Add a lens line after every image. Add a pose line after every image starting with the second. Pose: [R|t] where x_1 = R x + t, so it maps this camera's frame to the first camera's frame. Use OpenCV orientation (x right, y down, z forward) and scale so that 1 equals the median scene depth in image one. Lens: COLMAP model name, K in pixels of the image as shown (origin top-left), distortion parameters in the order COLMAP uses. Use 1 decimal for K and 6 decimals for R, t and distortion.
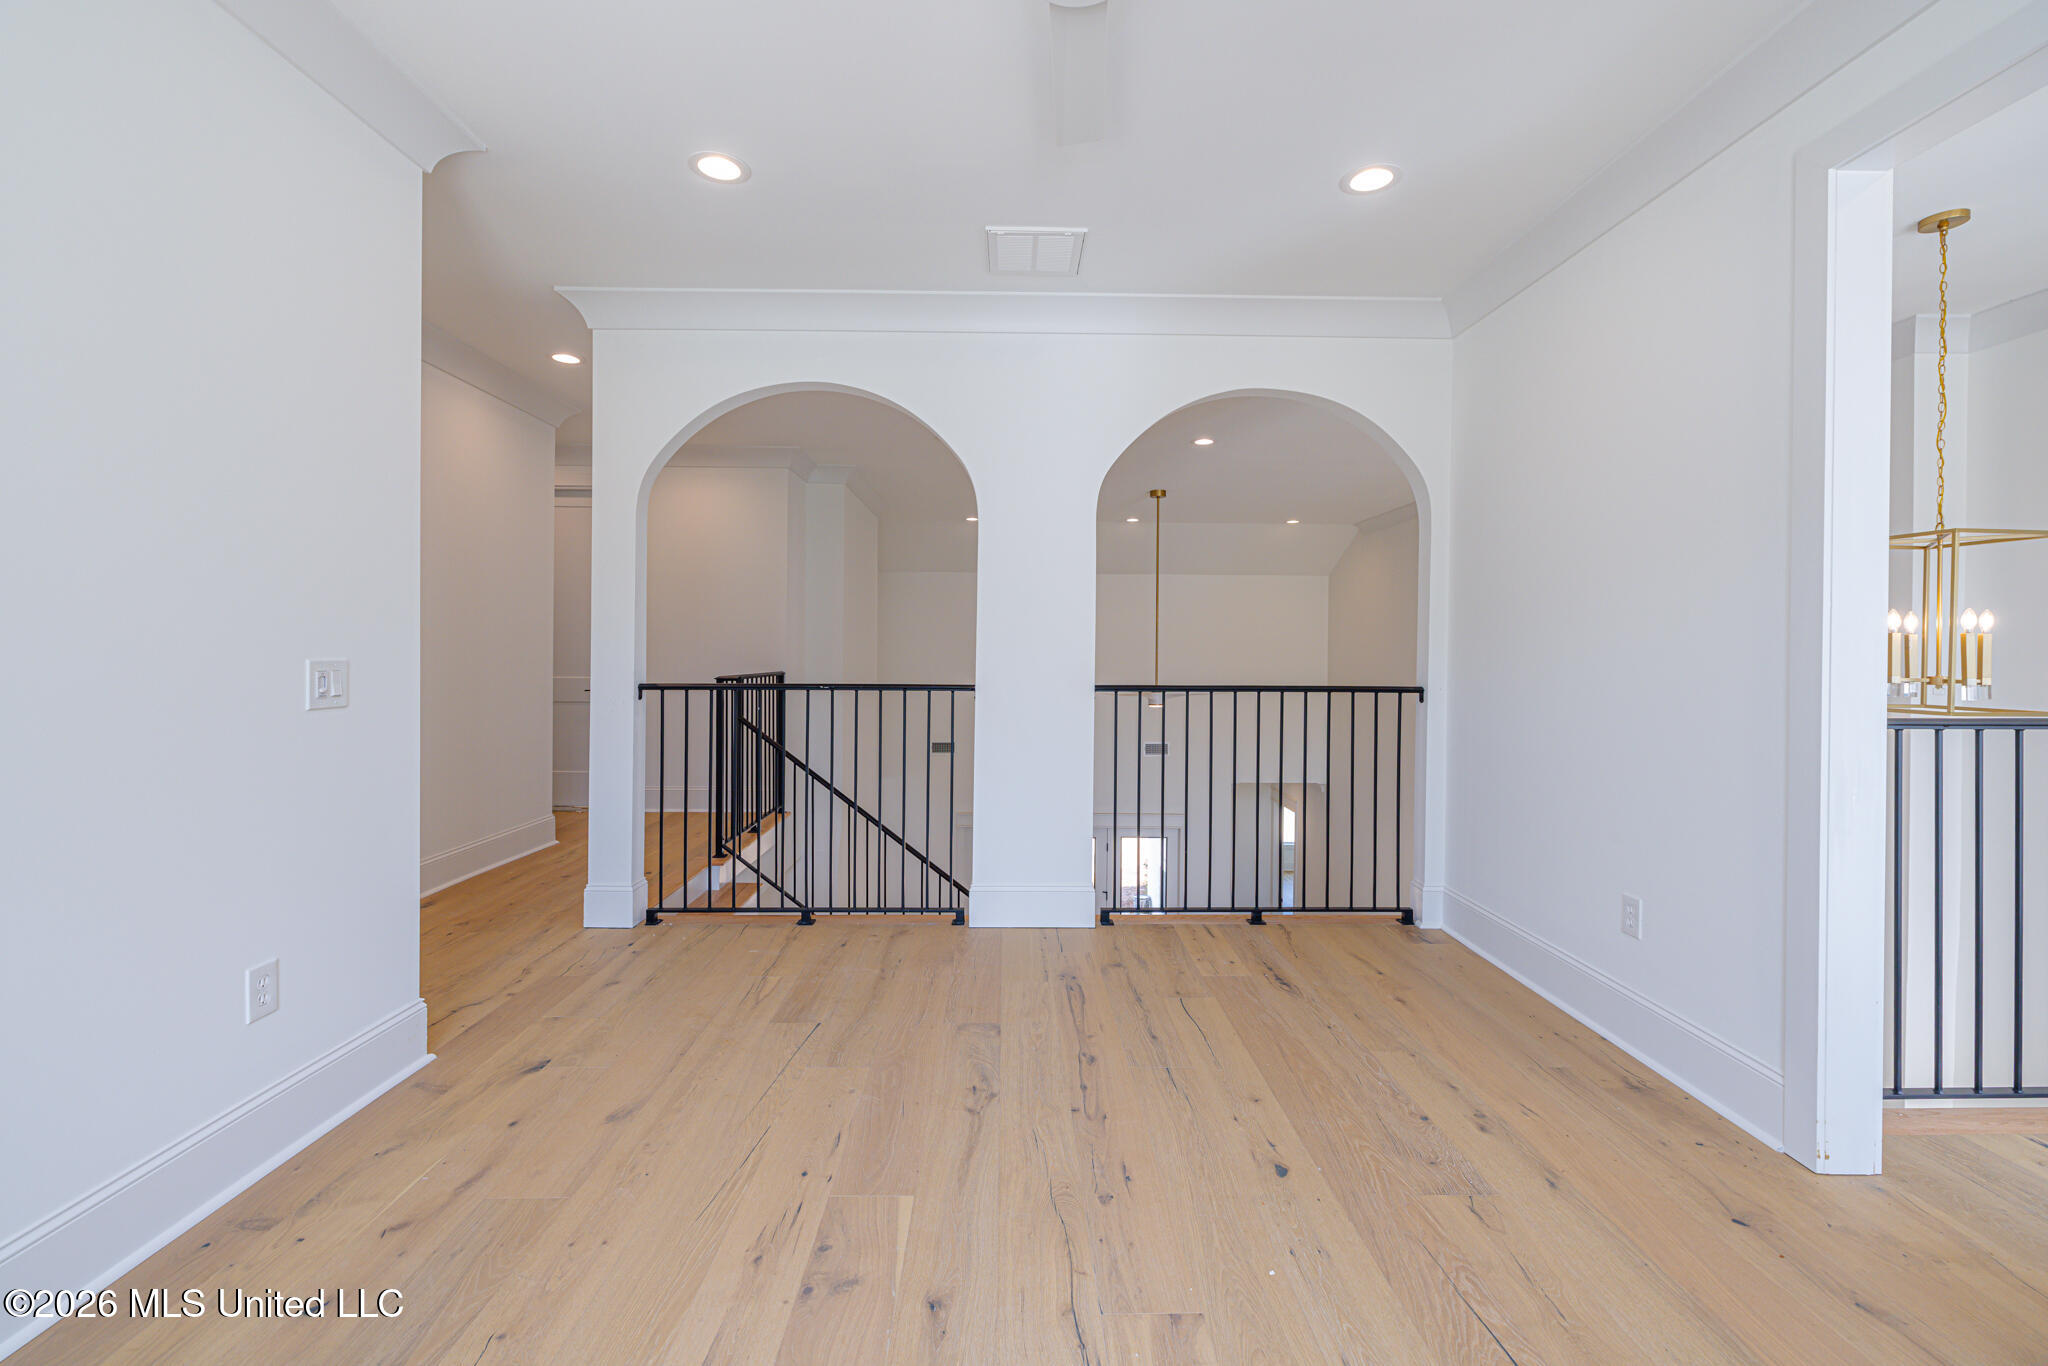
lens RADIAL K [[860.8, 0, 1024.8], [0, 860.8, 658.9], [0, 0, 1]] dist [0.000555, 0.000066]
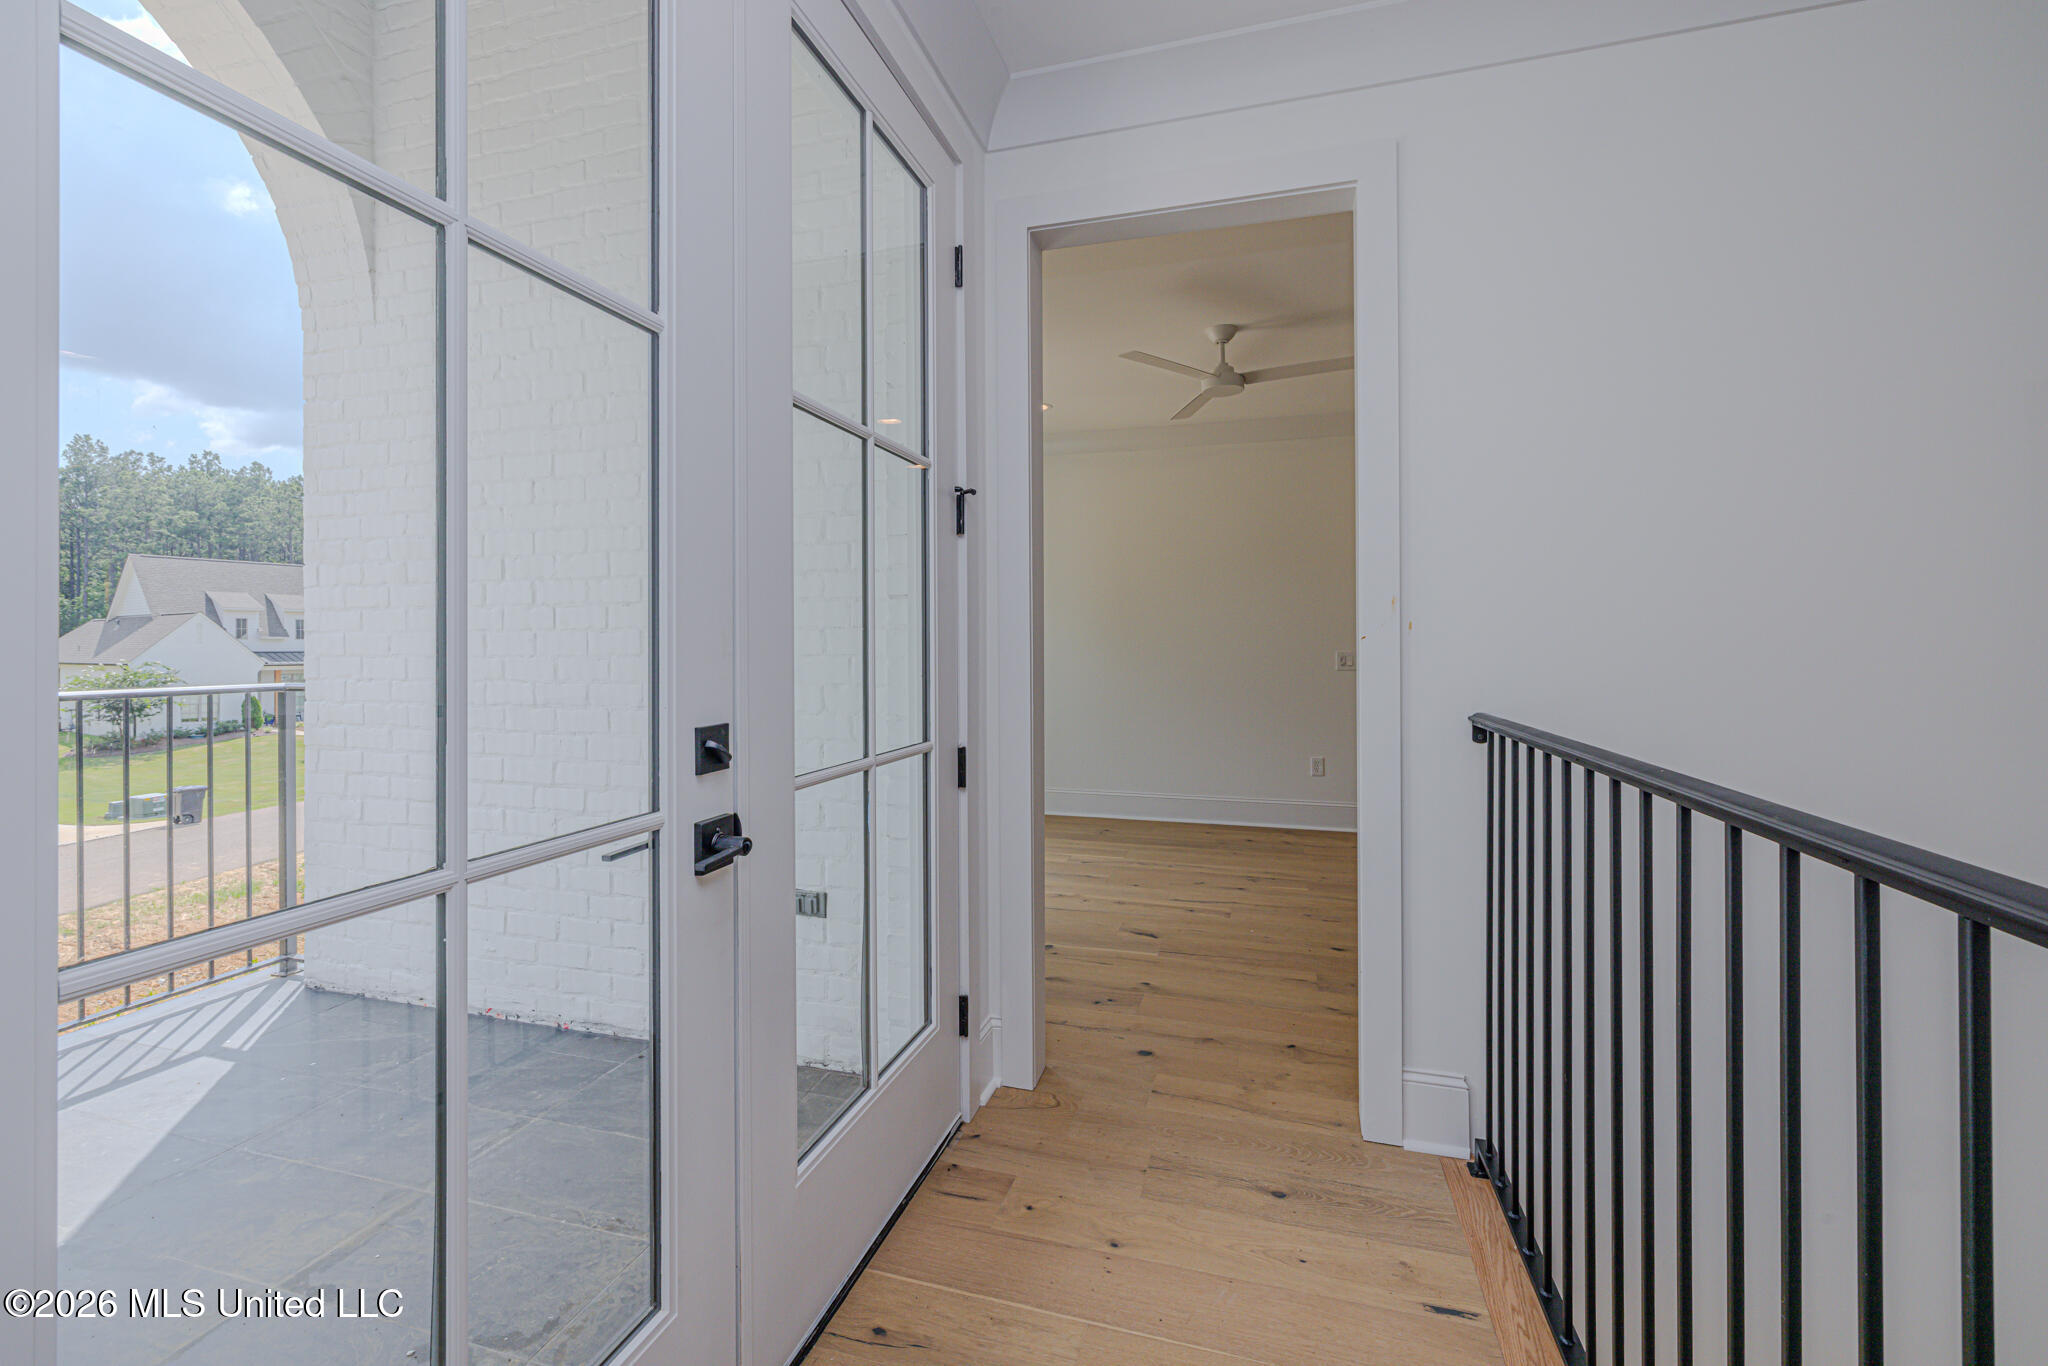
lens RADIAL K [[860.8, 0, 1024.8], [0, 860.8, 658.9], [0, 0, 1]] dist [0.000555, 0.000066]
pose [[-0.305440, 0.002836, -0.952207, 1.928089], [-0.010545, 0.999924, 0.006361, 0.013411], [0.952153, 0.011983, -0.305387, 0.843631]]
